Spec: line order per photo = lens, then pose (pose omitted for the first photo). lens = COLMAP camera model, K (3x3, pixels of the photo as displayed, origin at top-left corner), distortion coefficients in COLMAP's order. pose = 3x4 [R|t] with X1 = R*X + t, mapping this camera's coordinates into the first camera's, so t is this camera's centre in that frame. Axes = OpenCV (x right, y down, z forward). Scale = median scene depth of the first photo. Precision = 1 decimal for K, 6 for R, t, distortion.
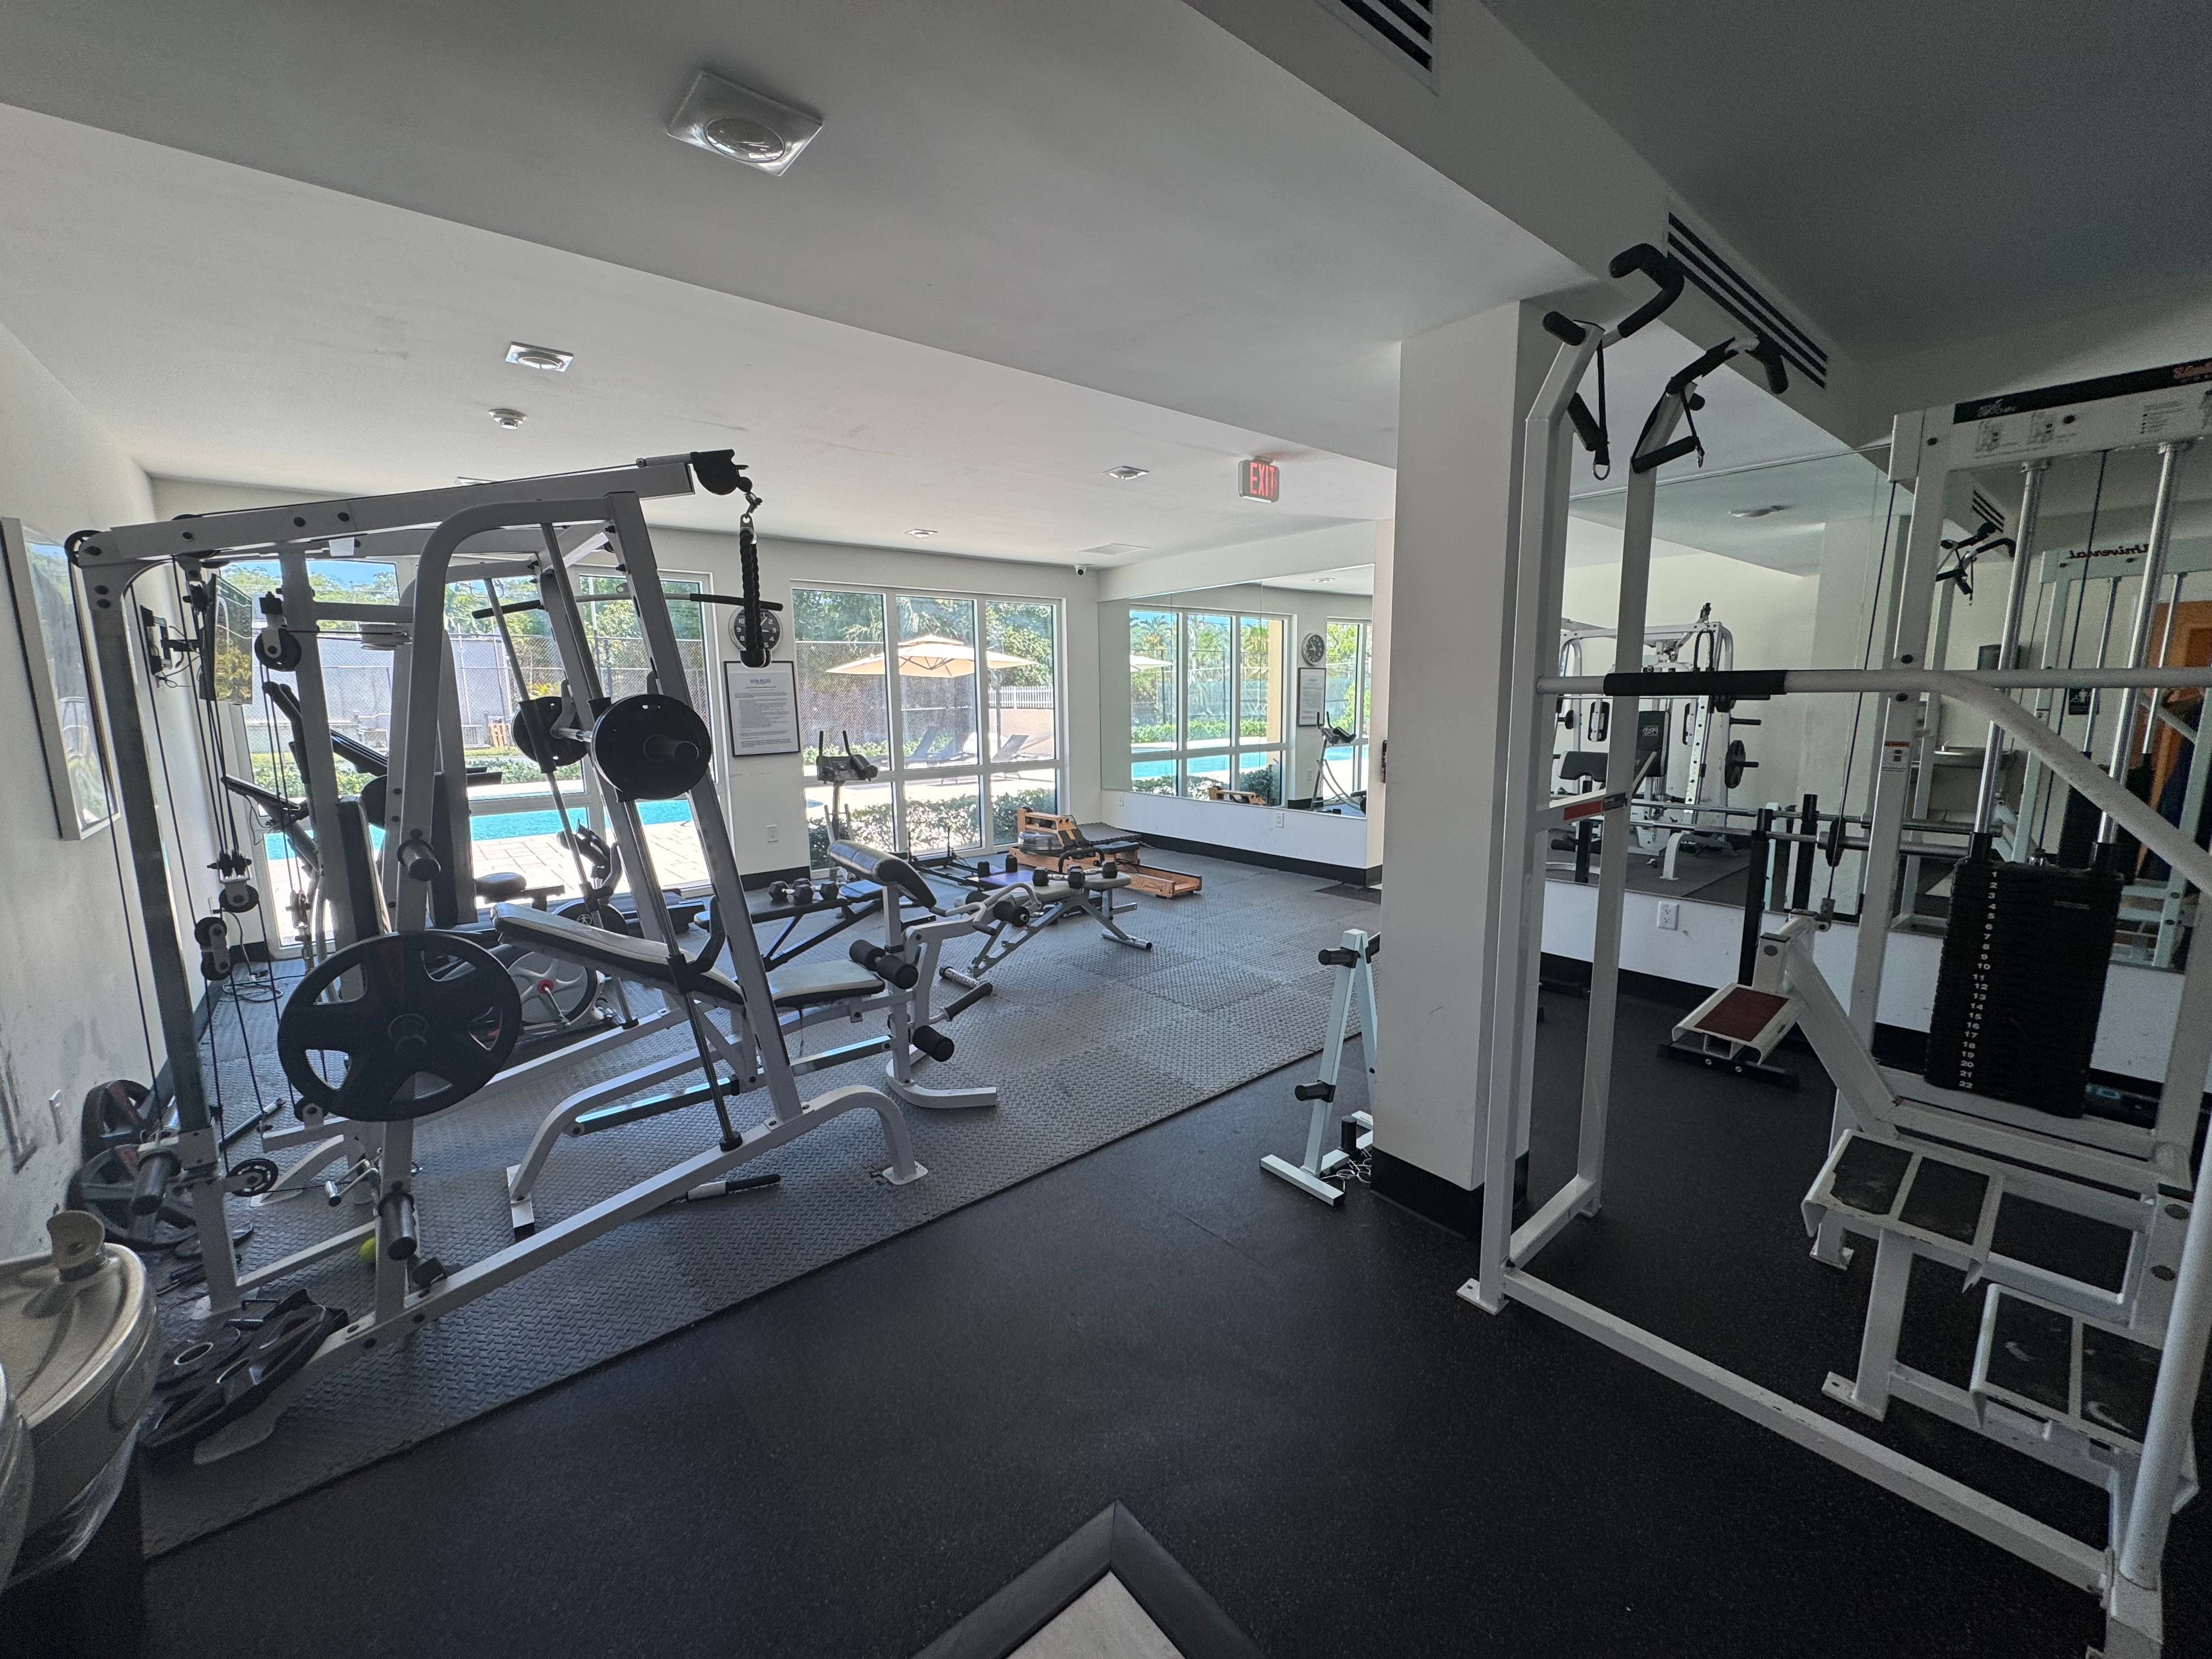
lens RADIAL K [[876.2, 0, 1102.8], [0, 876.2, 830.9], [0, 0, 1]] dist [0.002413, -0.000678]
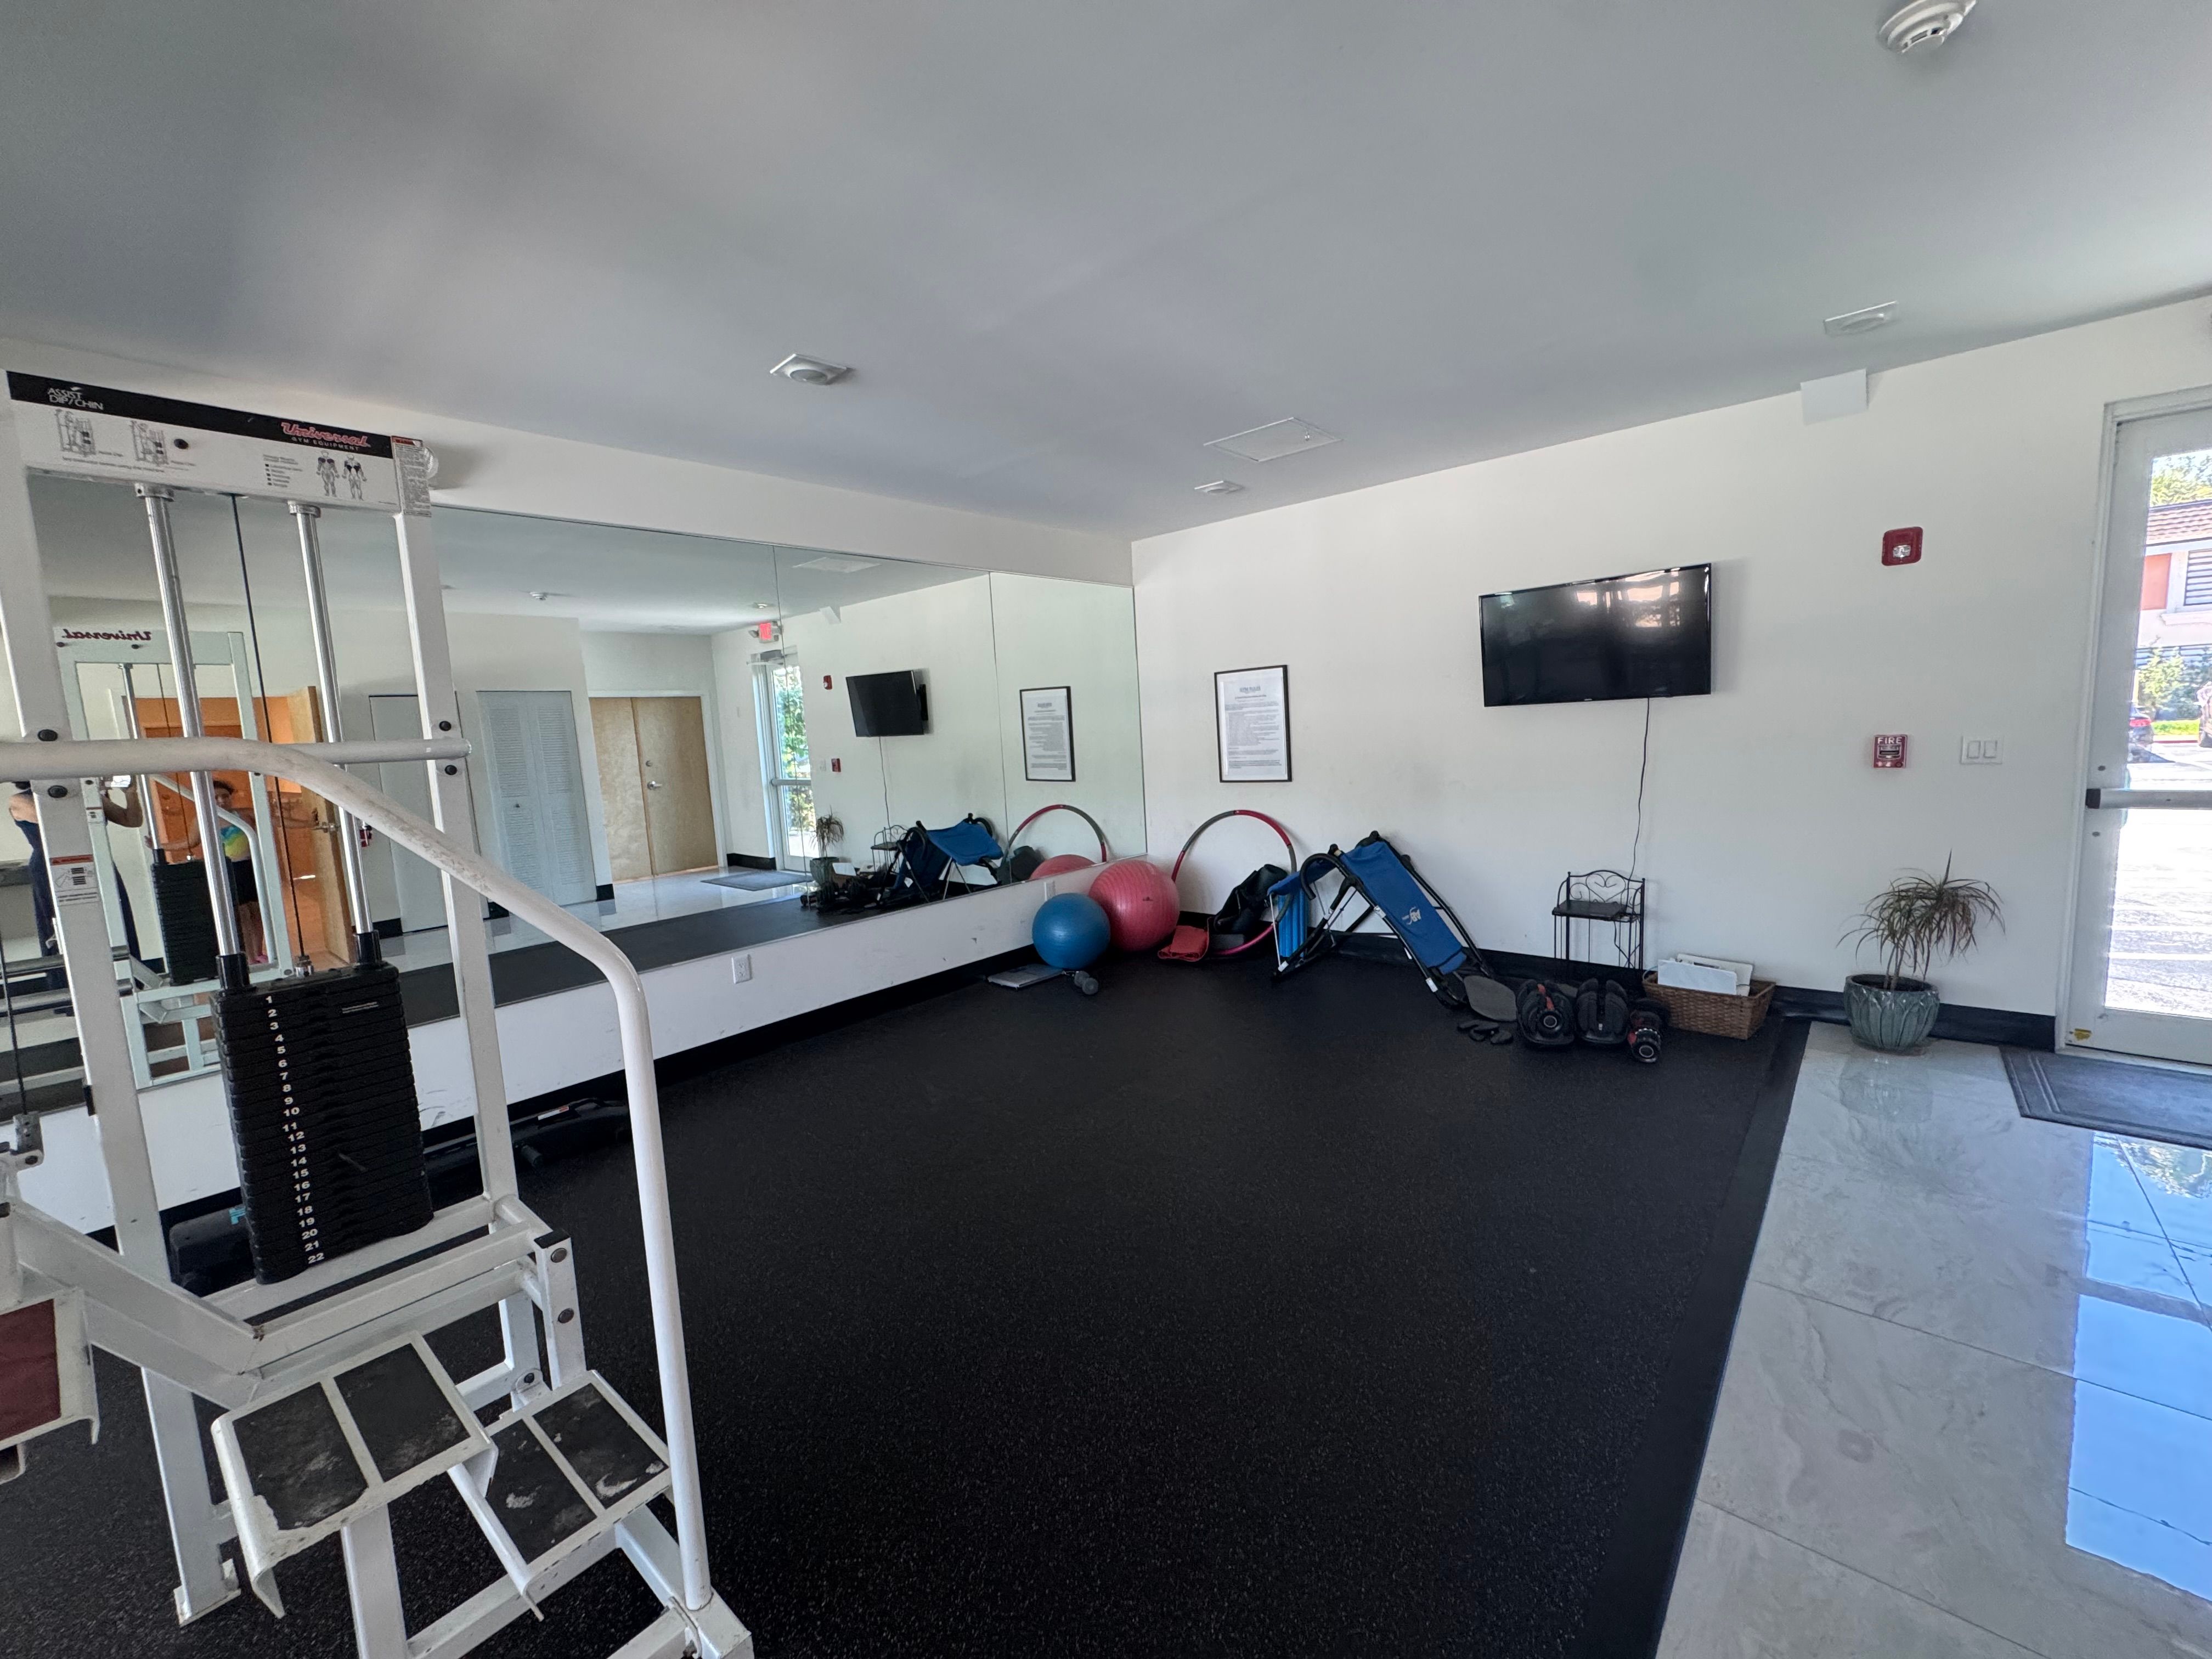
lens RADIAL K [[876.2, 0, 1108.0], [0, 876.2, 832.3], [0, 0, 1]] dist [0.002413, -0.000678]
pose [[-0.151366, -0.102271, 0.983173, 0.122615], [0.207525, 0.969178, 0.132765, -0.045533], [-0.966448, 0.224129, -0.125477, 0.316541]]
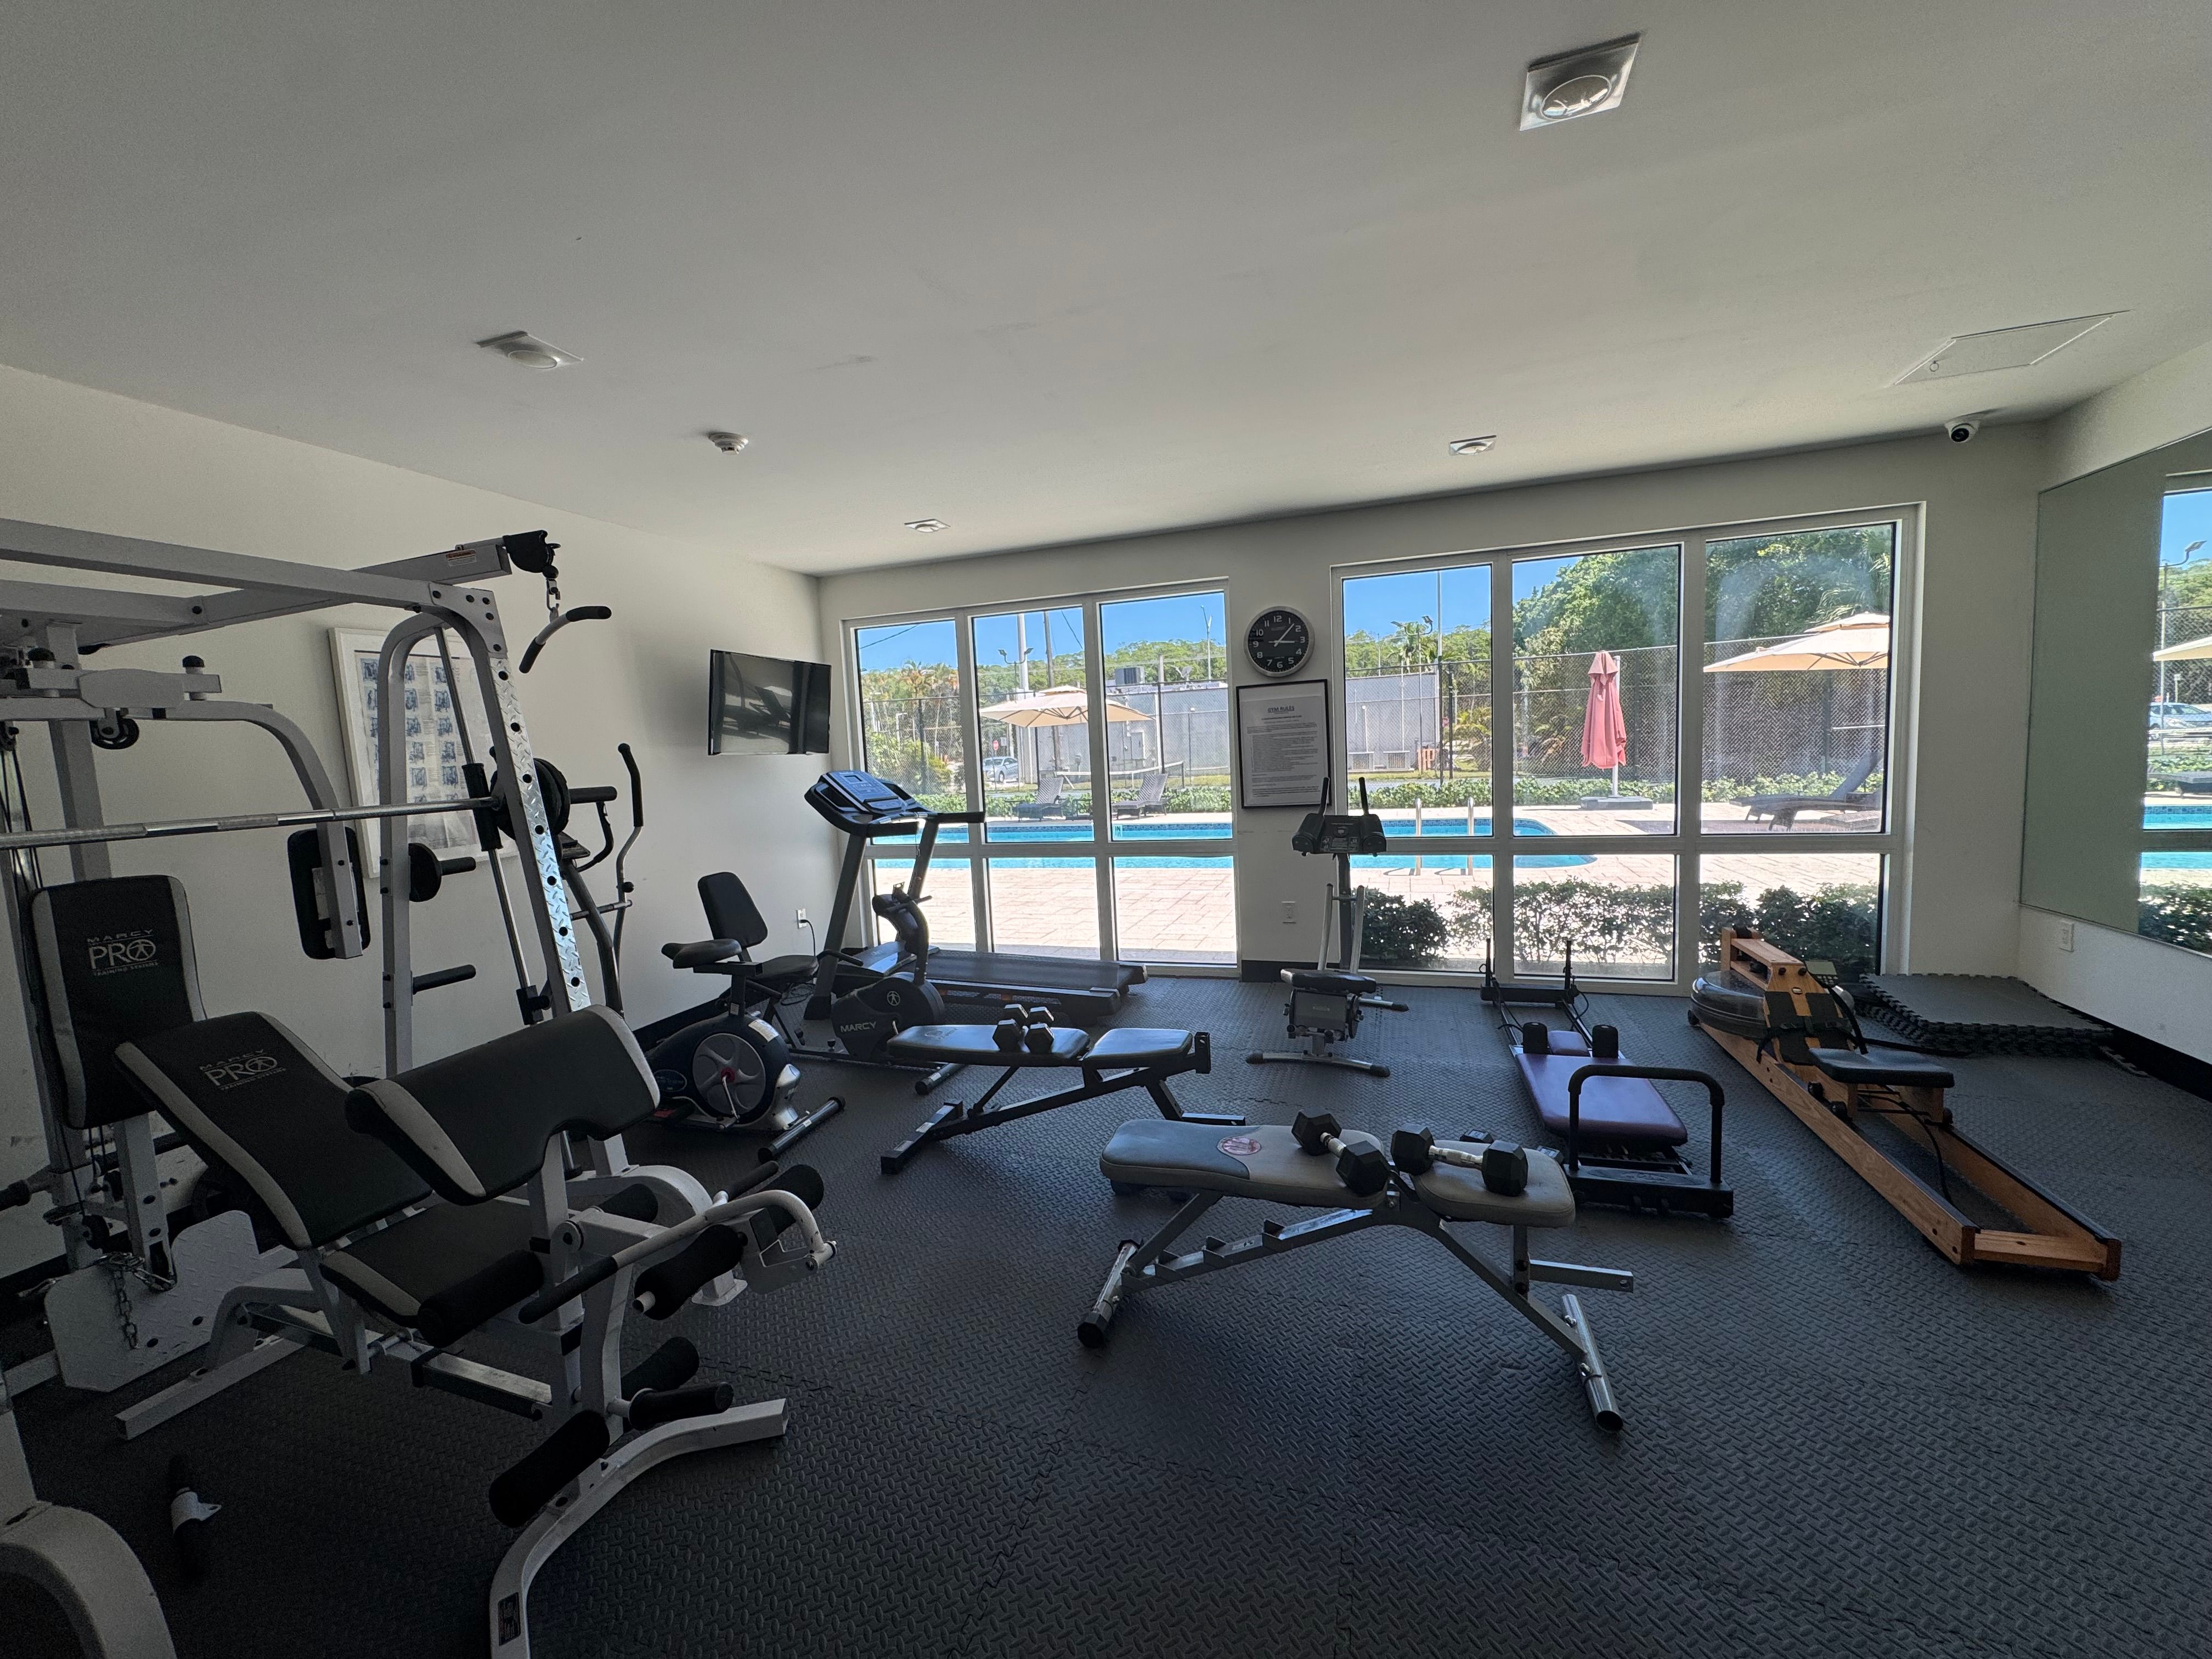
lens RADIAL K [[876.2, 0, 1103.5], [0, 876.2, 833.2], [0, 0, 1]] dist [0.002413, -0.000678]
pose [[0.529681, 0.074044, -0.844959, 0.282655], [-0.091785, 0.995336, 0.029684, -0.120971], [0.843216, 0.061831, 0.534007, 0.780825]]
